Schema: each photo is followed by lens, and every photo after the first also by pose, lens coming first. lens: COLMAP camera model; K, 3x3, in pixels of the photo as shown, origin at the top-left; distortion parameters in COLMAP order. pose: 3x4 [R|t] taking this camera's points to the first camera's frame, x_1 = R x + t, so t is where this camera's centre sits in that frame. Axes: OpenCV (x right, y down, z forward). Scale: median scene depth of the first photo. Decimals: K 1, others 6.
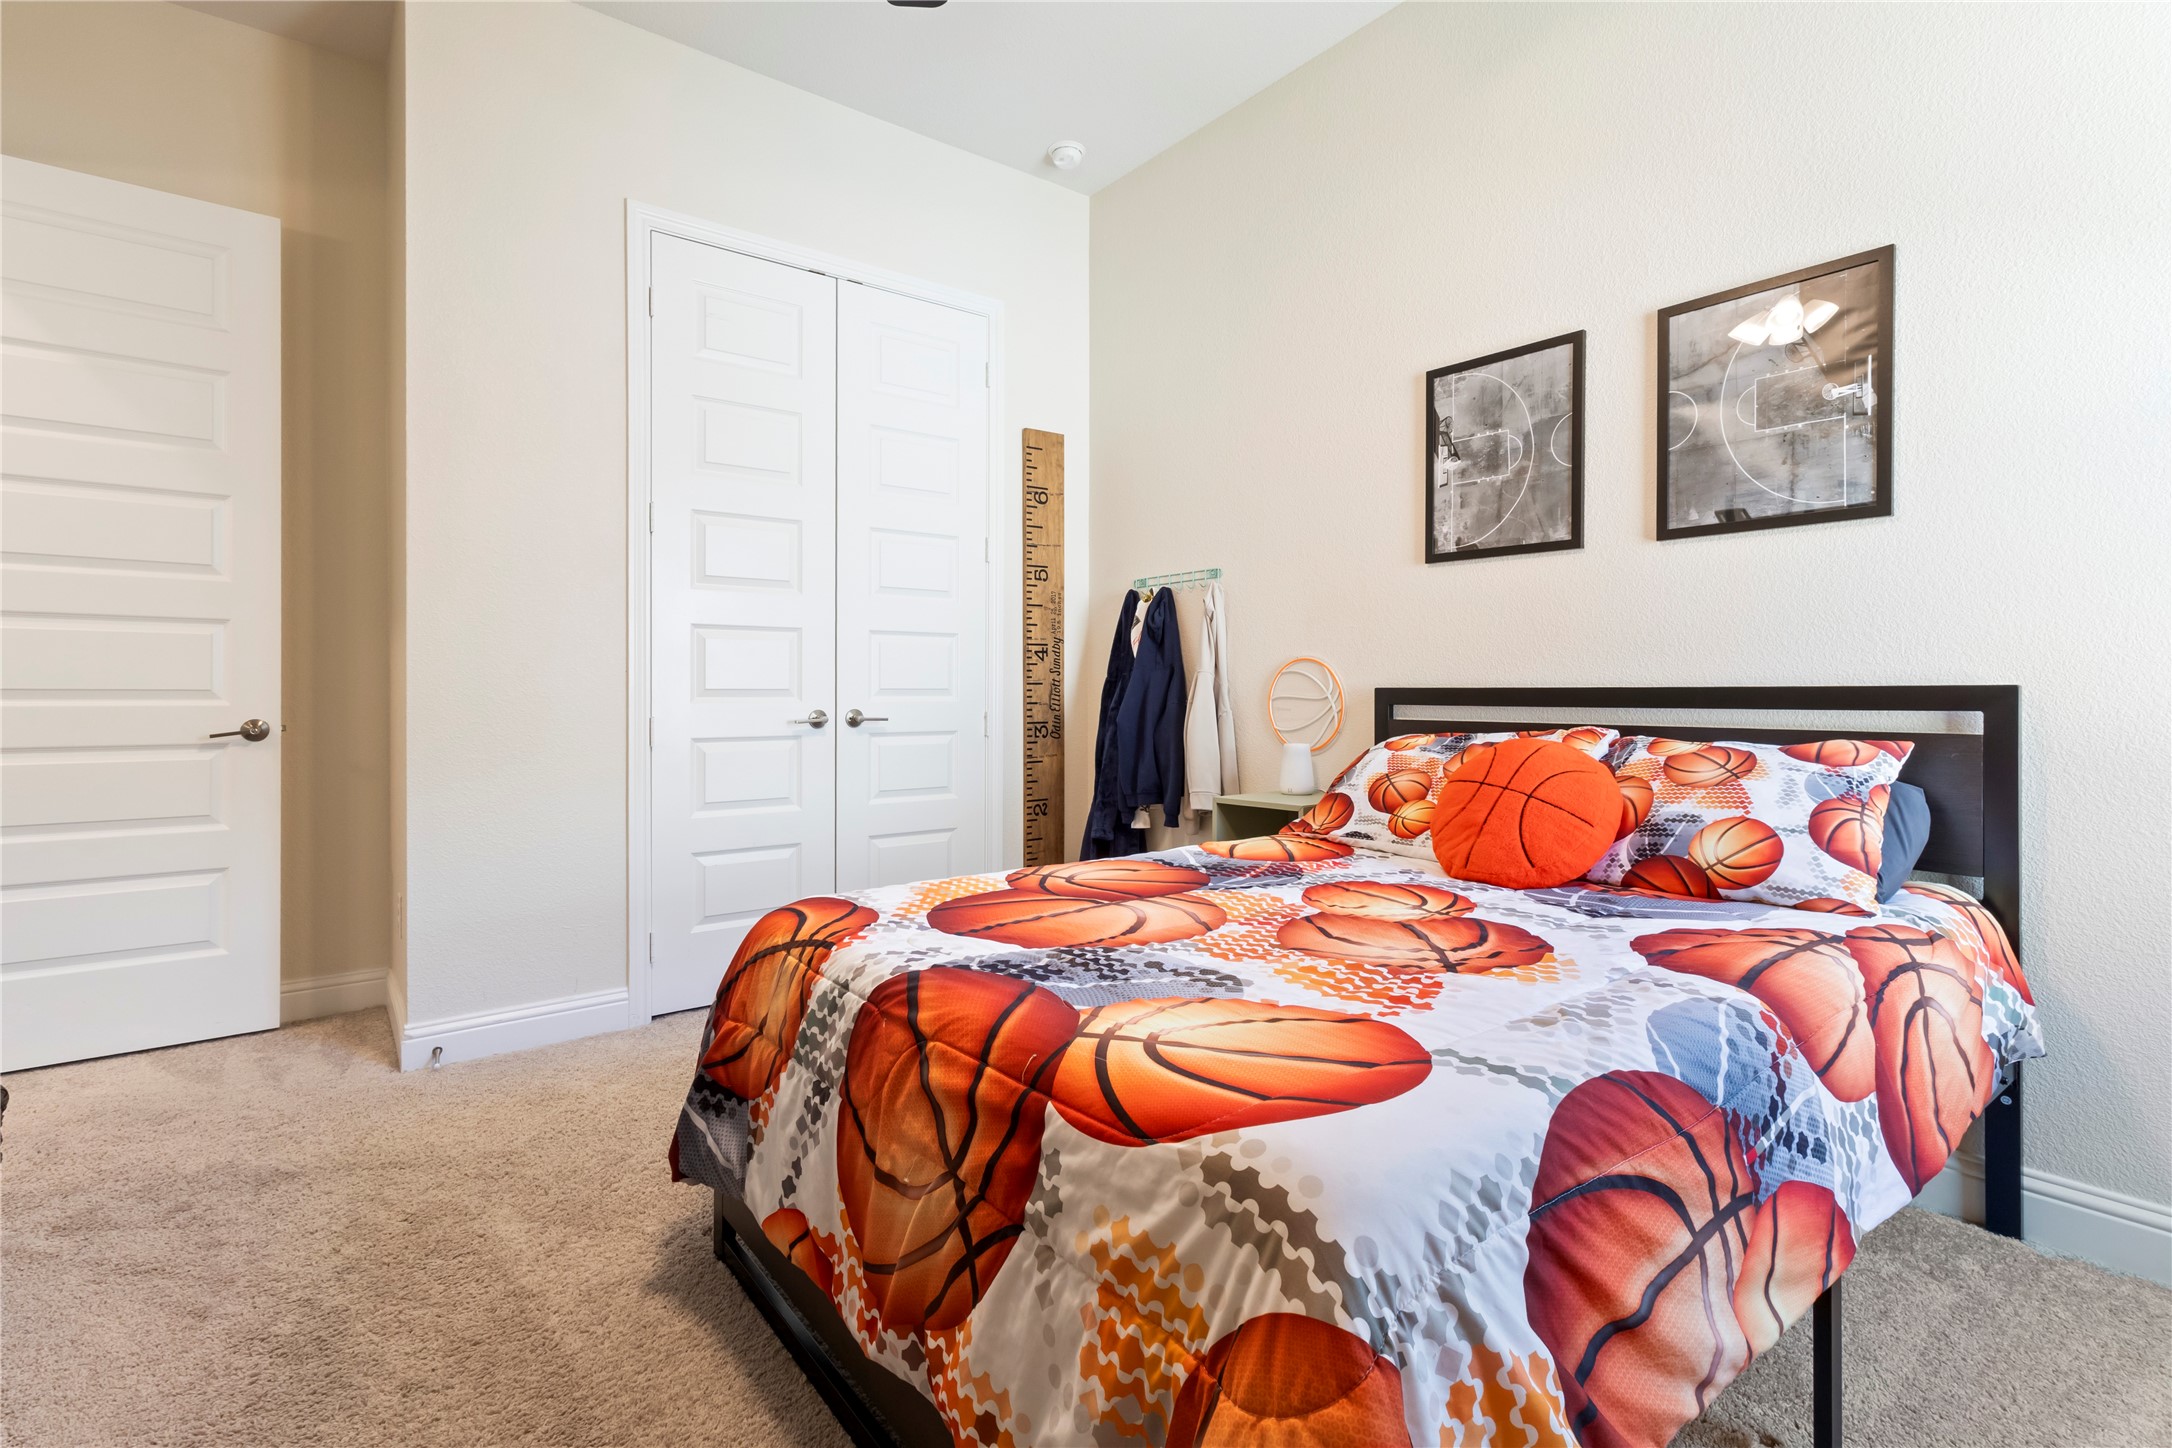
lens RADIAL K [[1020.8, 0, 1083.7], [0, 1020.8, 703.1], [0, 0, 1]] dist [0.003138, -0.000159]
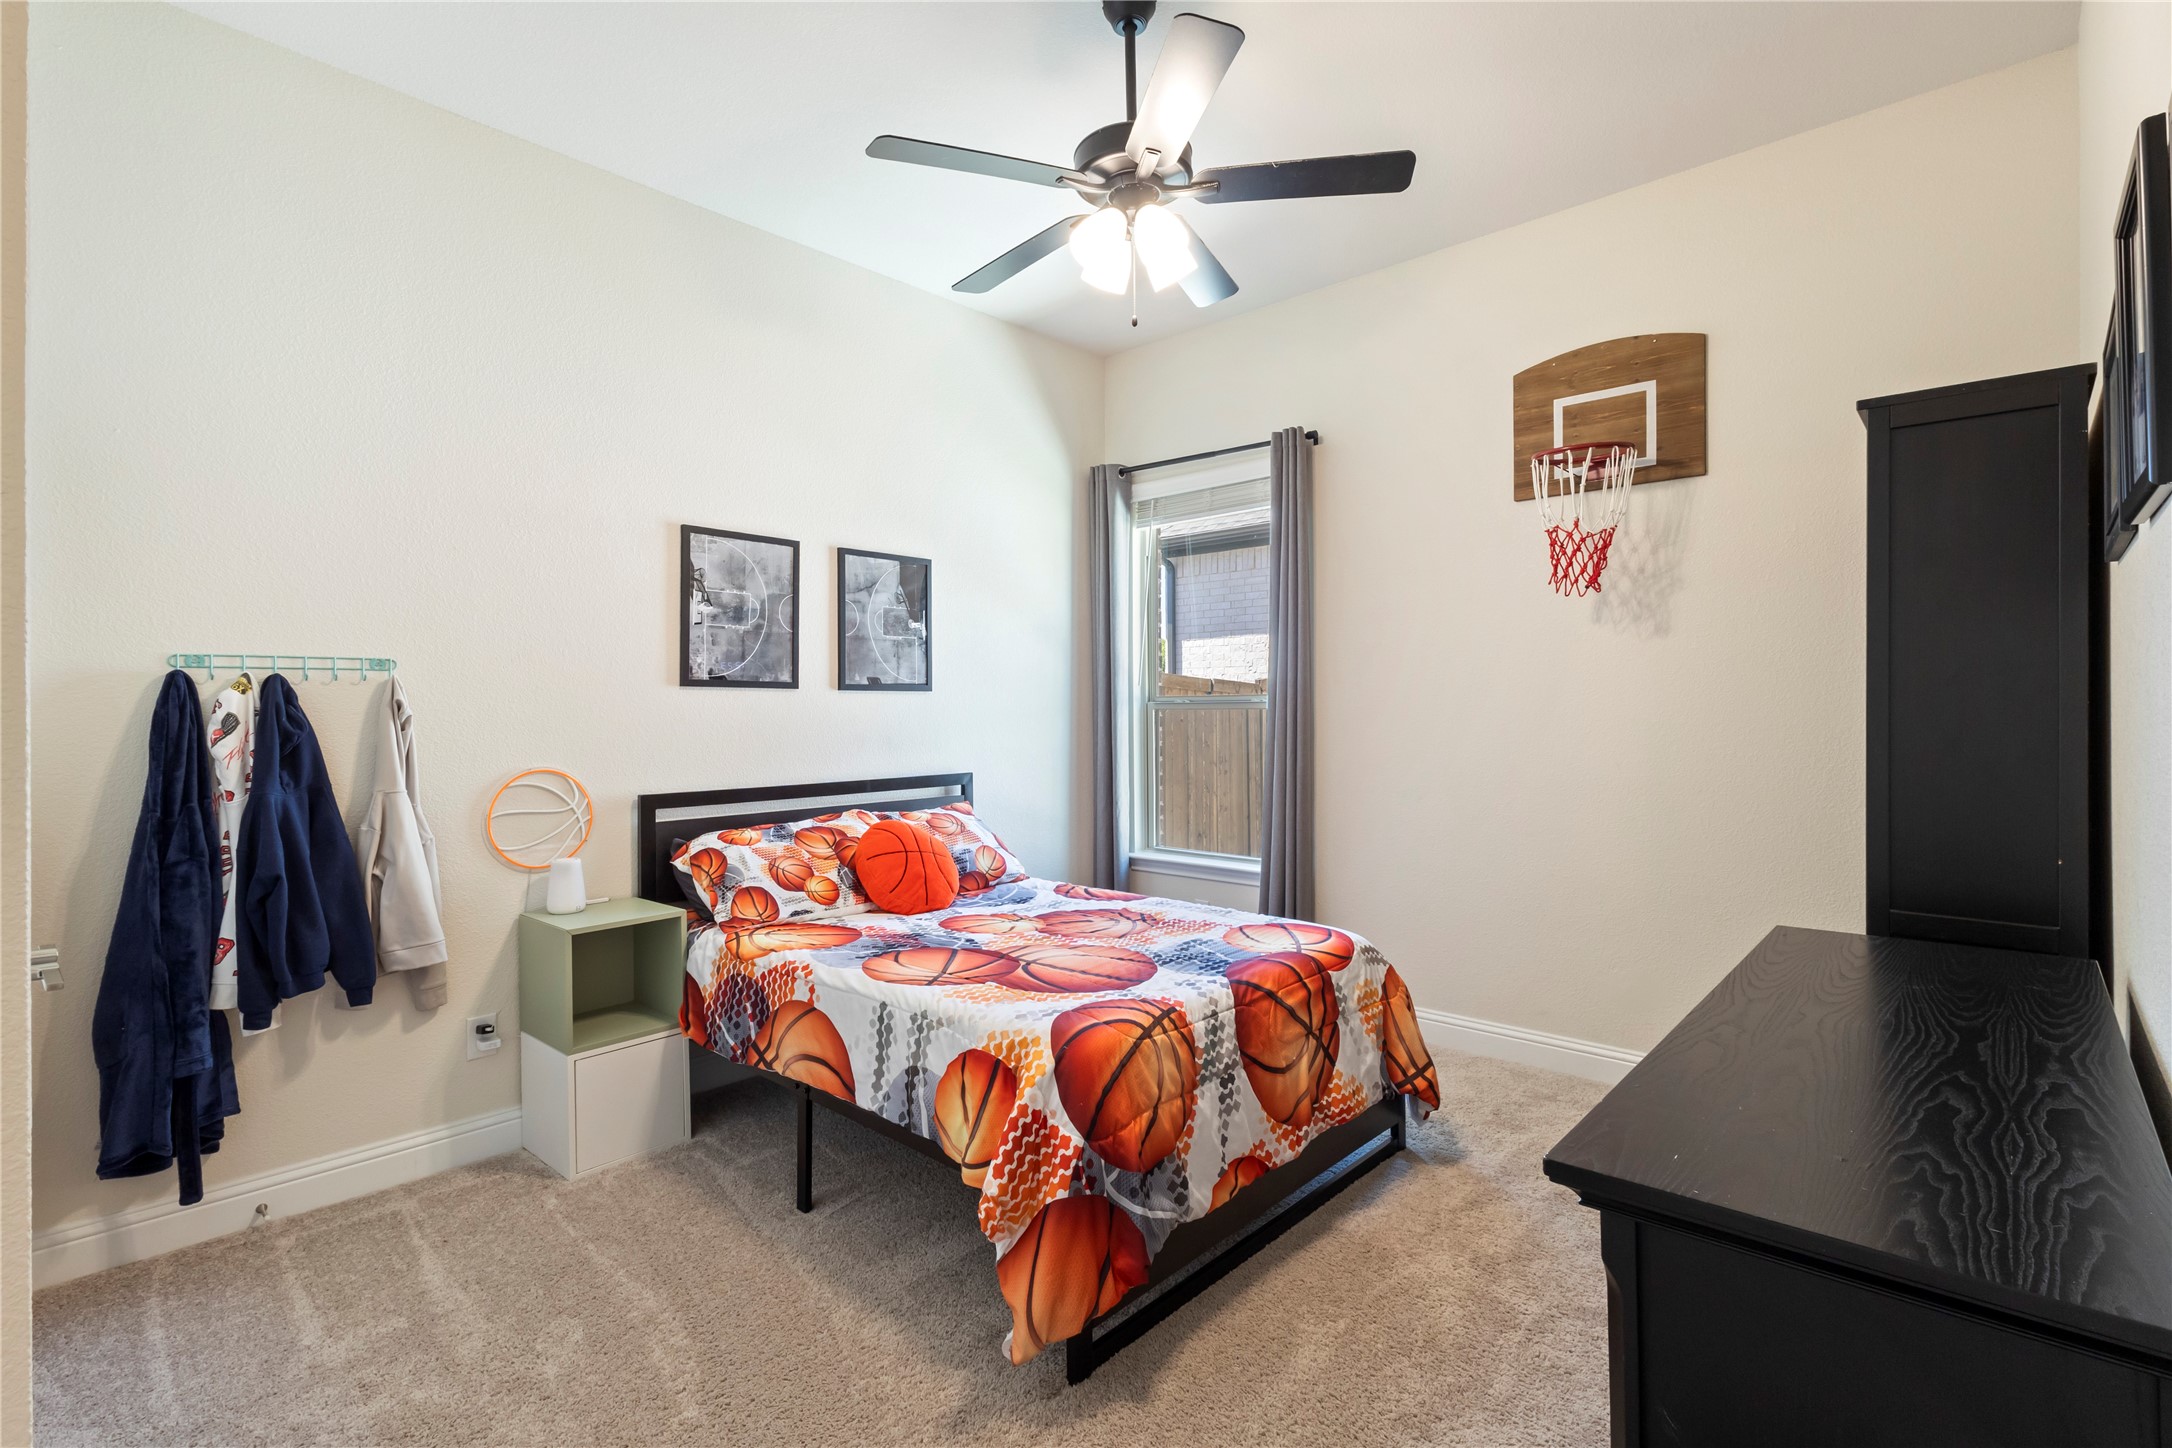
lens RADIAL K [[1020.8, 0, 1082.4], [0, 1020.8, 714.1], [0, 0, 1]] dist [0.003138, -0.000159]
pose [[-0.174727, -0.006218, 0.984597, -0.995734], [0.017200, 0.999808, 0.009366, -0.118742], [-0.984467, 0.018572, -0.174586, 0.829749]]
